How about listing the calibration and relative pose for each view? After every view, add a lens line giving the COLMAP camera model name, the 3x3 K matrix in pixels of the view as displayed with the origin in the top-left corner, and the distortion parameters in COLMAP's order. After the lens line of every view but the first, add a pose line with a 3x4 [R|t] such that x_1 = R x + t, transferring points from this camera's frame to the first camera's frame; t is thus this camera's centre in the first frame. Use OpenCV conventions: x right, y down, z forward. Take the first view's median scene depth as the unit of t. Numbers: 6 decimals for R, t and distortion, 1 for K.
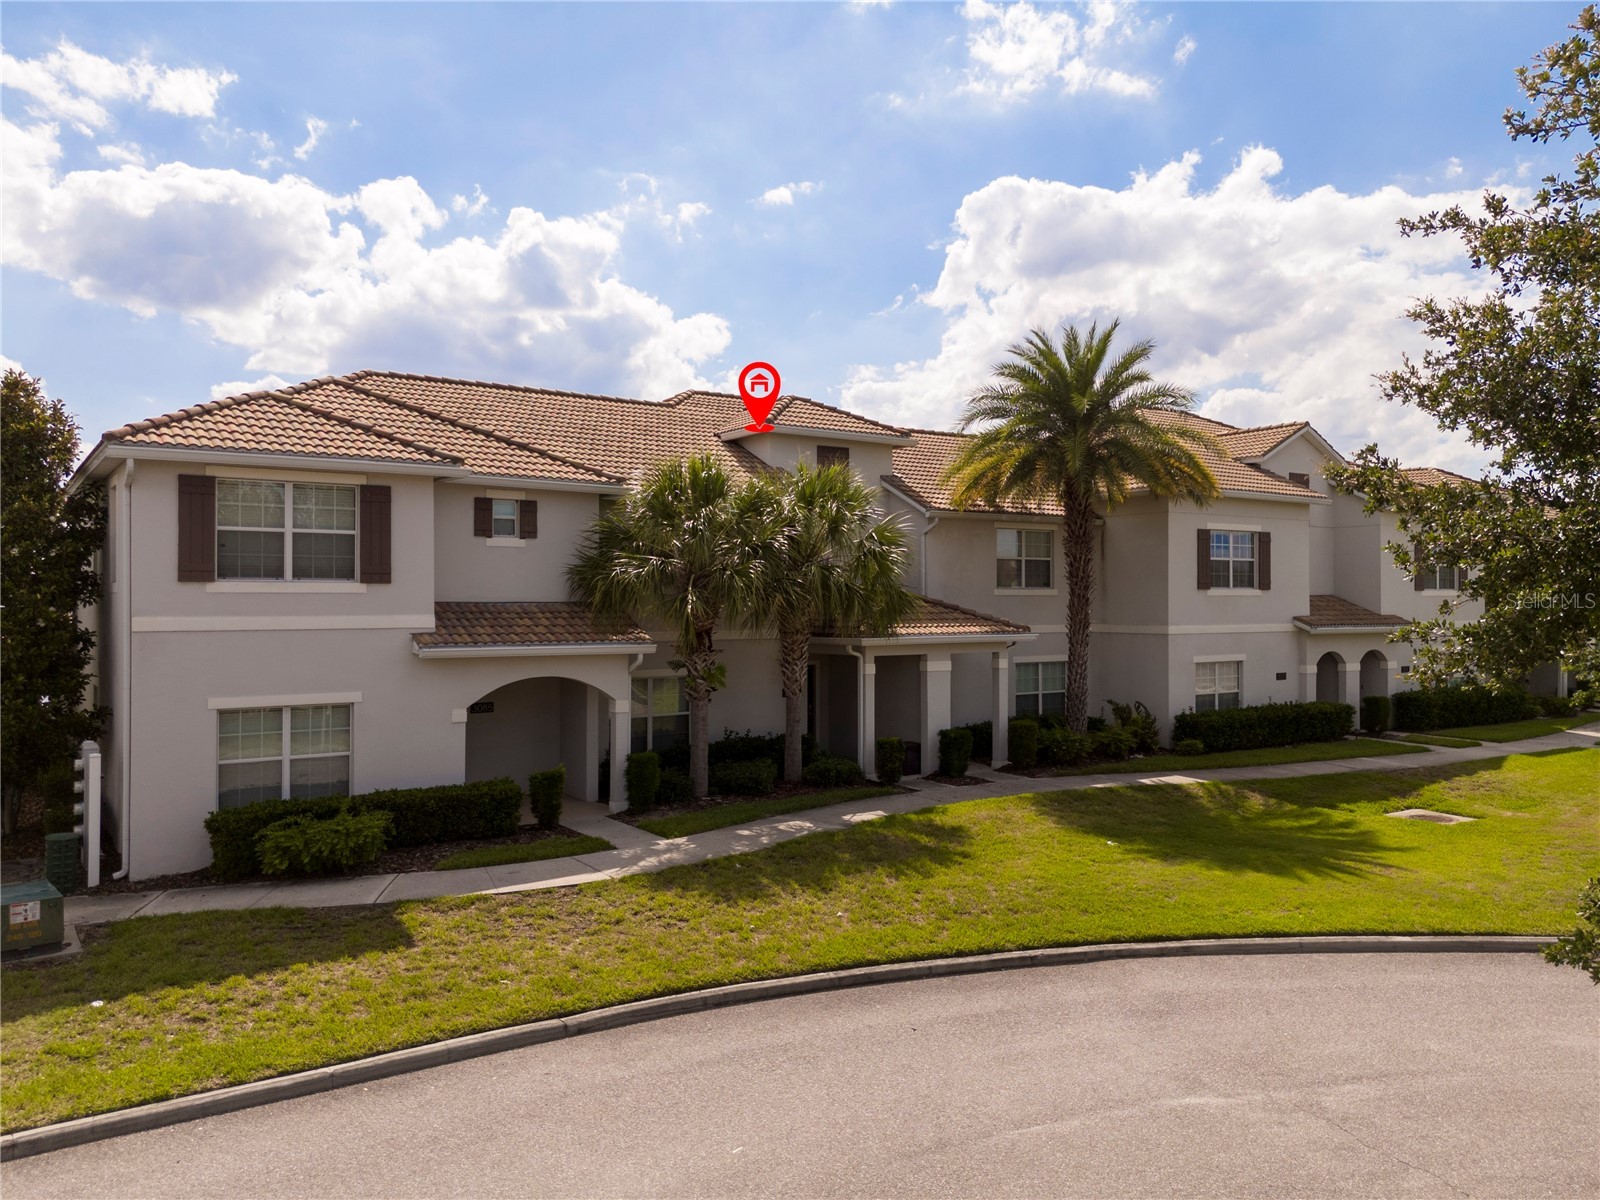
lens RADIAL K [[1174.4, 0, 800.0], [0, 1174.4, 600.0], [0, 0, 1]] dist [0.076451, -0.075173]
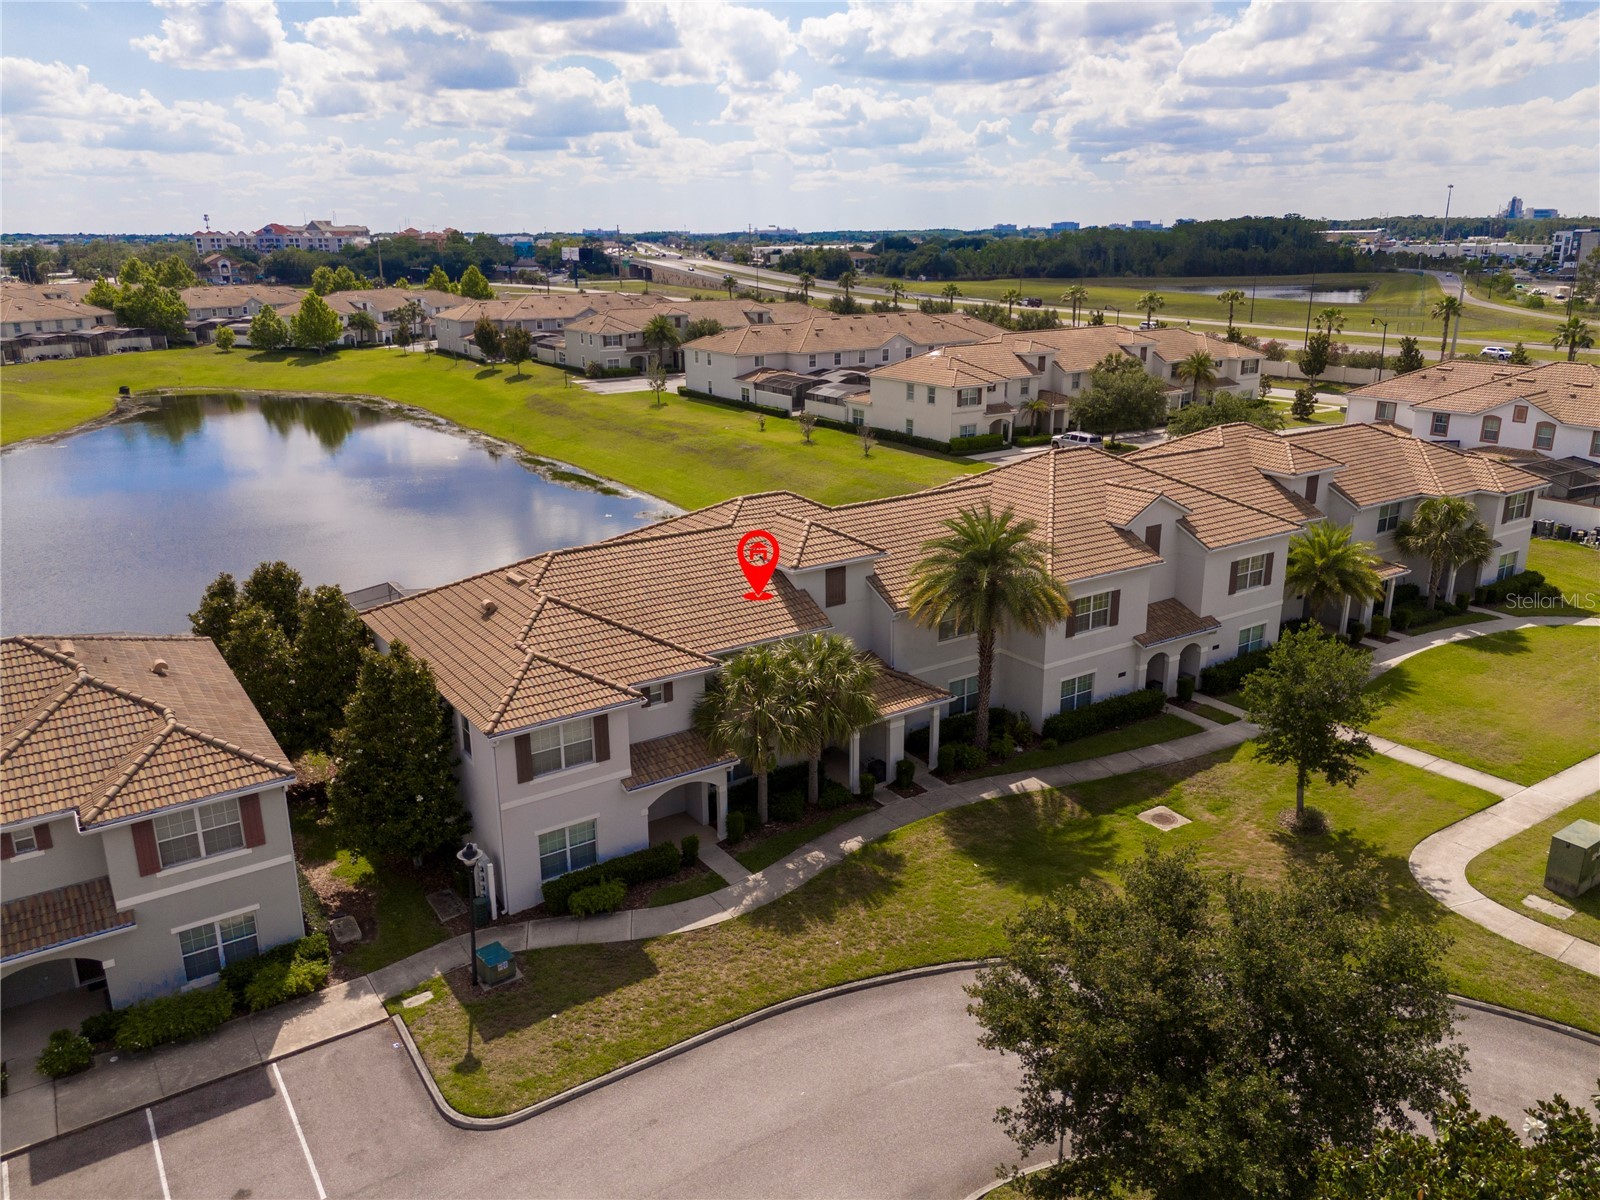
lens RADIAL K [[1174.4, 0, 800.0], [0, 1174.4, 600.0], [0, 0, 1]] dist [0.076451, -0.075173]
pose [[0.999953, -0.007297, -0.006443, -0.014429], [0.008866, 0.955989, 0.293267, -0.787929], [0.004020, -0.293310, 0.956009, -0.743371]]
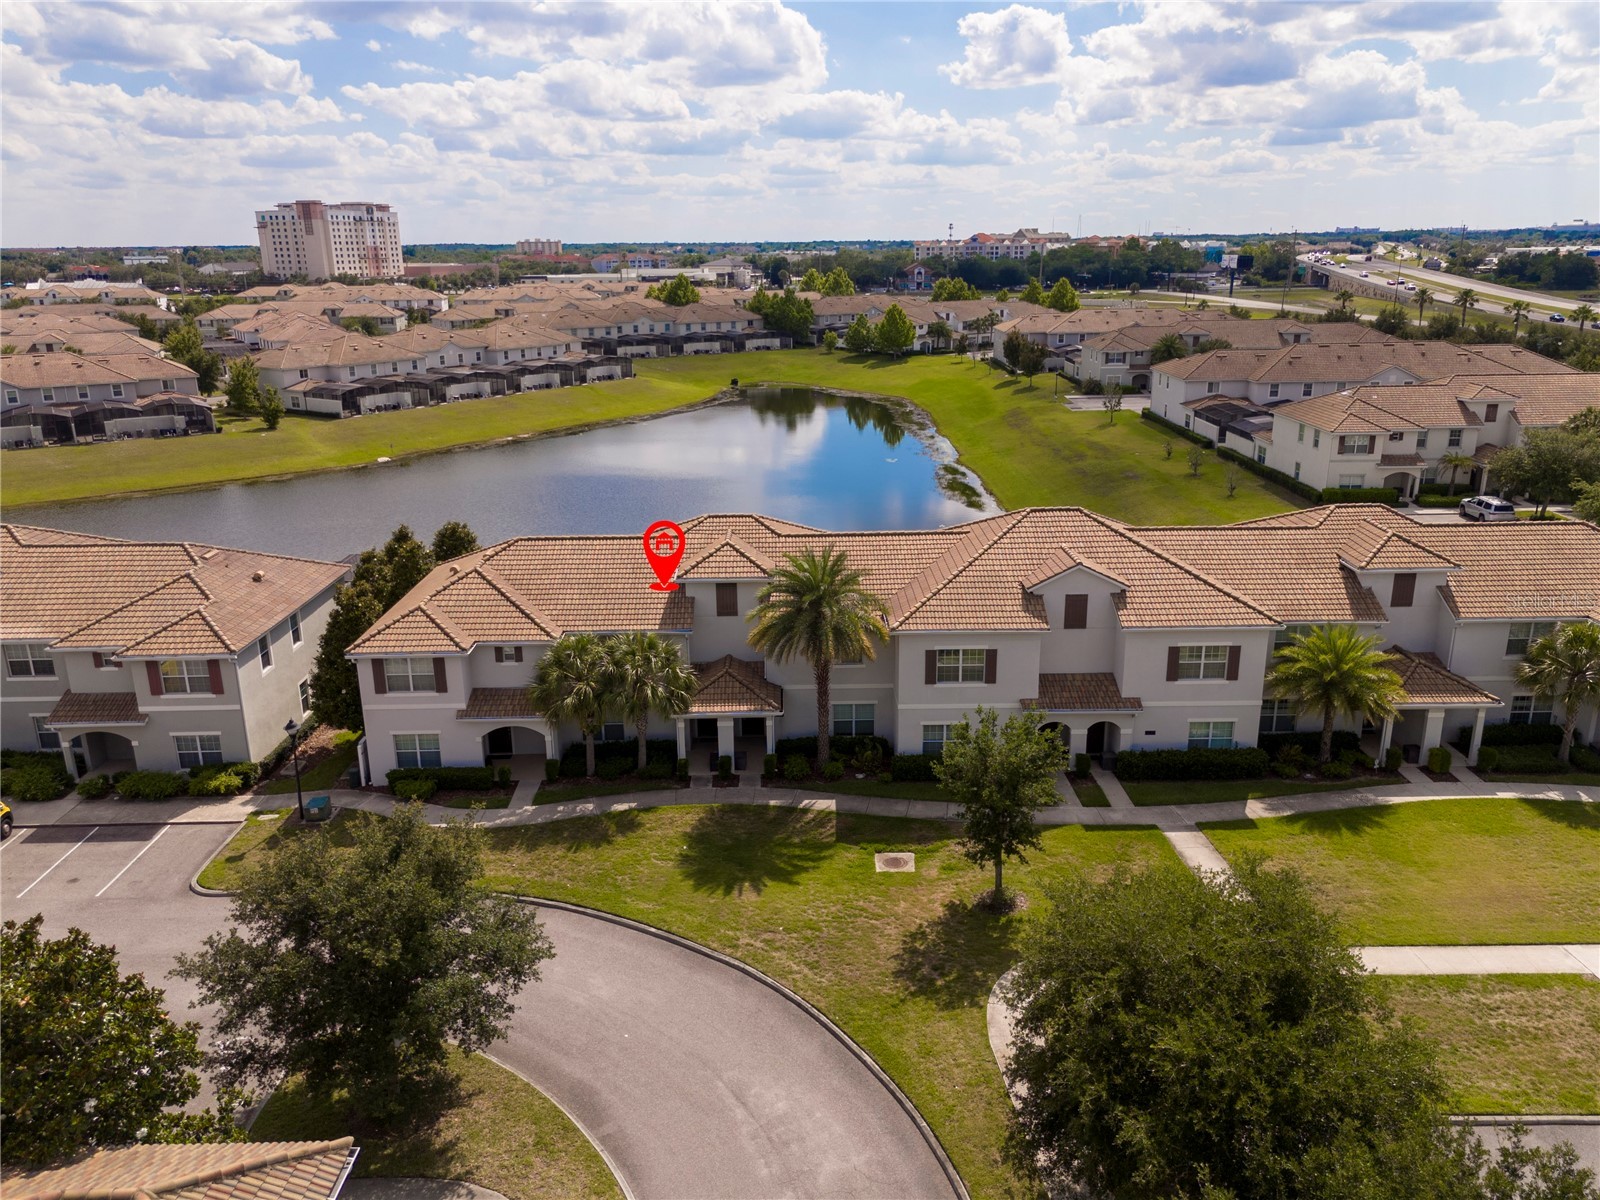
lens RADIAL K [[1174.4, 0, 800.0], [0, 1174.4, 600.0], [0, 0, 1]] dist [0.076451, -0.075173]
pose [[0.833949, 0.149168, -0.531299, 1.578580], [0.011367, 0.957926, 0.286789, -0.901103], [0.551725, -0.245206, 0.797166, -0.579105]]
